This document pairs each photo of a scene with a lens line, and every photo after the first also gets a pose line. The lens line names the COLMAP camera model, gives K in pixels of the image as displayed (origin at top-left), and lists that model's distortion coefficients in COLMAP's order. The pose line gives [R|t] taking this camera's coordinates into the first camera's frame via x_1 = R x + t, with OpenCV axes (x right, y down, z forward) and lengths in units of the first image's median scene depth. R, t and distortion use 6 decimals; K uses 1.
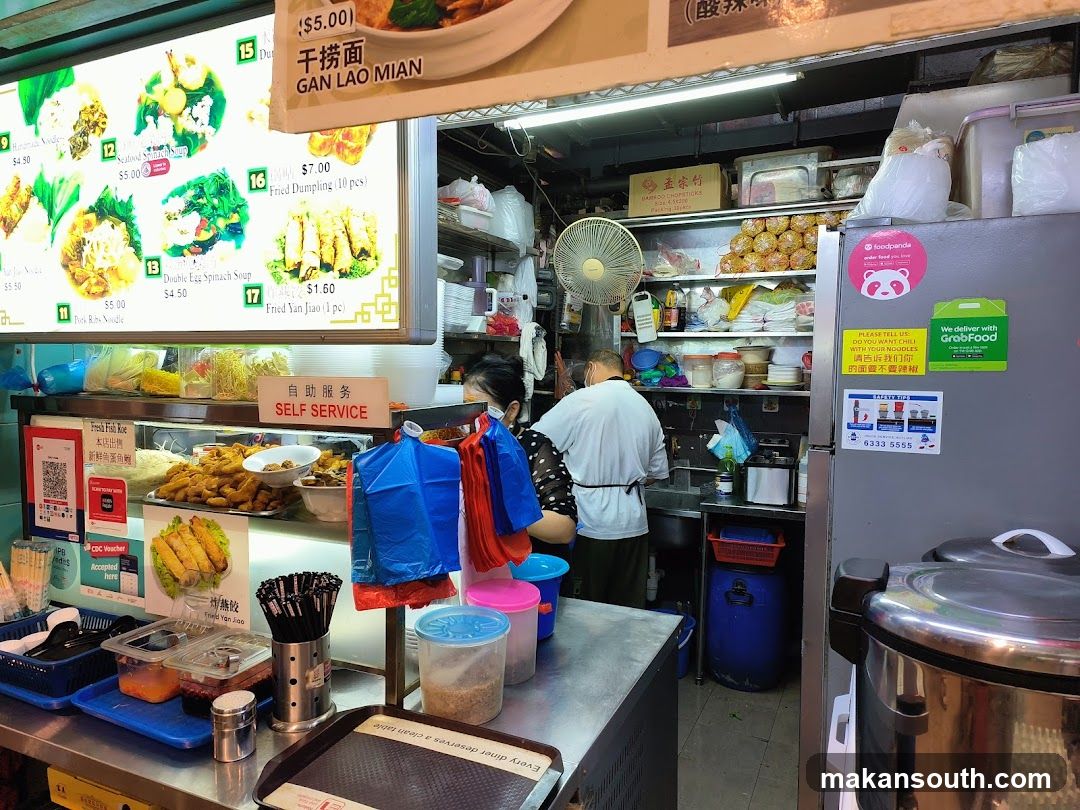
lens RADIAL K [[714.0, 0, 540.0], [0, 714.0, 405.0], [0, 0, 1]] dist [0.143884, -0.128084]
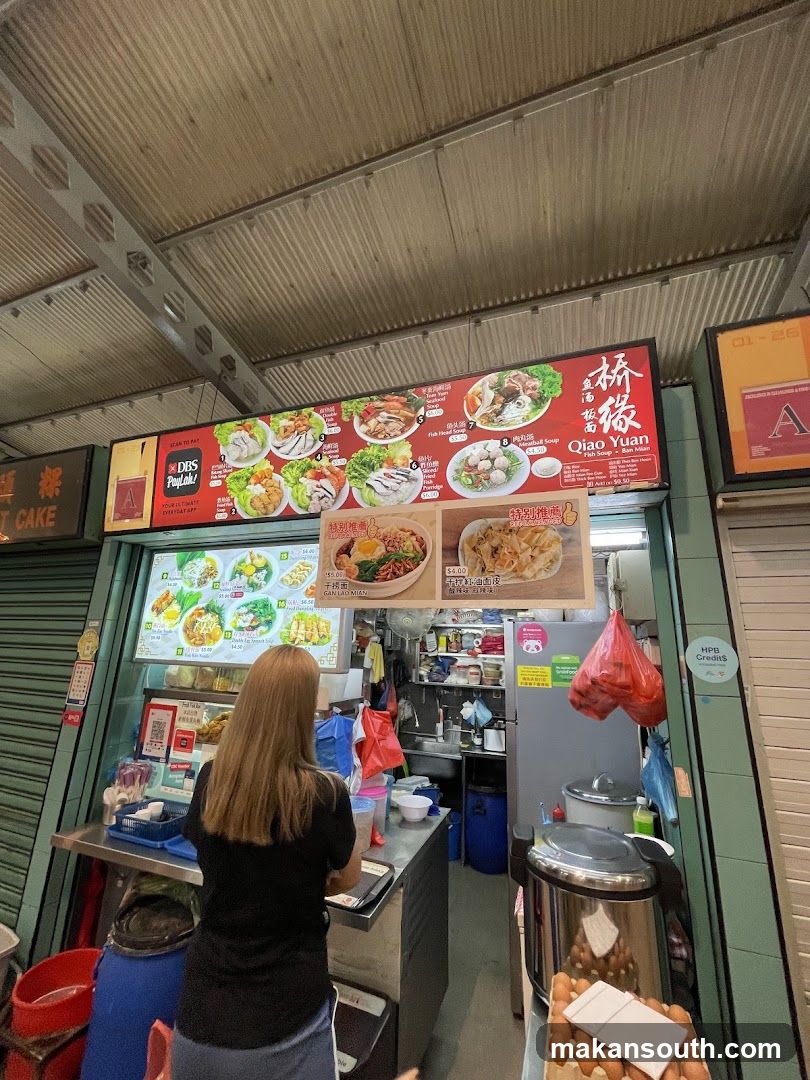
lens RADIAL K [[444.9, 0, 403.2], [0, 444.9, 533.9], [0, 0, 1]] dist [-0.010281, -0.000171]
pose [[0.995685, 0.049506, 0.078484, -0.086608], [-0.021508, 0.945887, -0.323784, -0.040712], [-0.090267, 0.320699, 0.942870, -0.491266]]
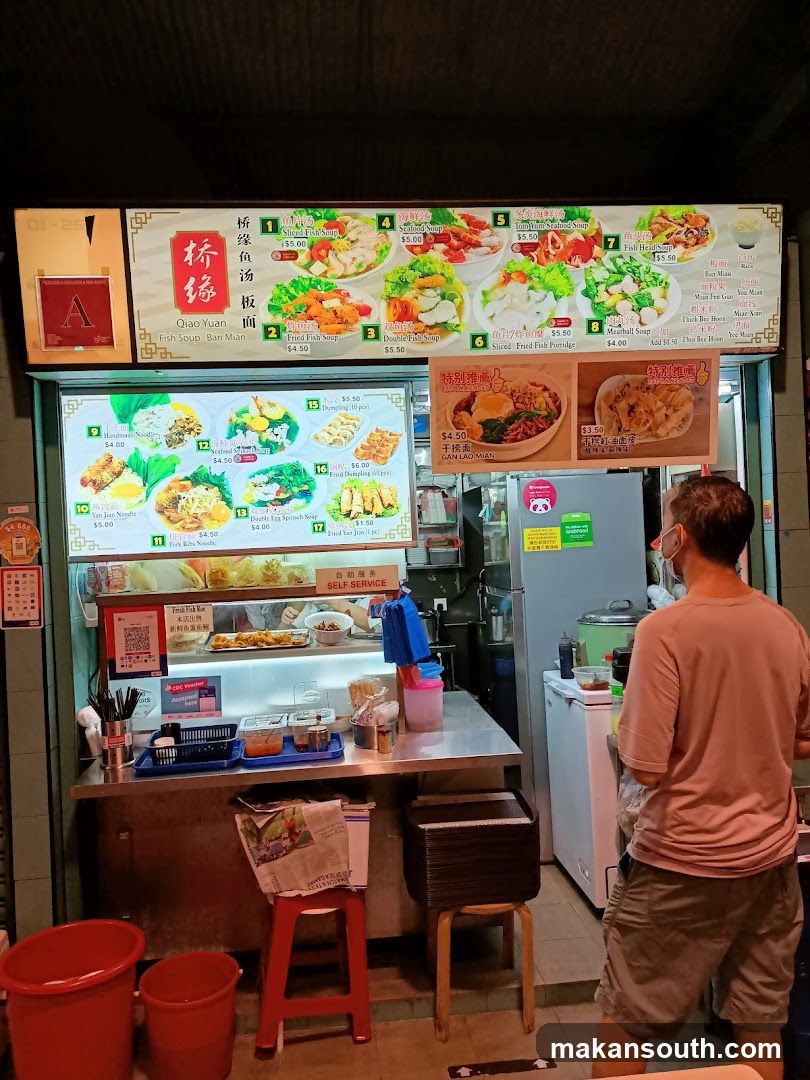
lens RADIAL K [[825.0, 0, 405.0], [0, 825.0, 540.0], [0, 0, 1]] dist [0.102114, -0.001164]
pose [[0.858382, -0.048110, 0.510750, -1.157267], [0.081478, 0.995741, -0.043141, -0.004016], [-0.506499, 0.078647, 0.858646, -0.861124]]
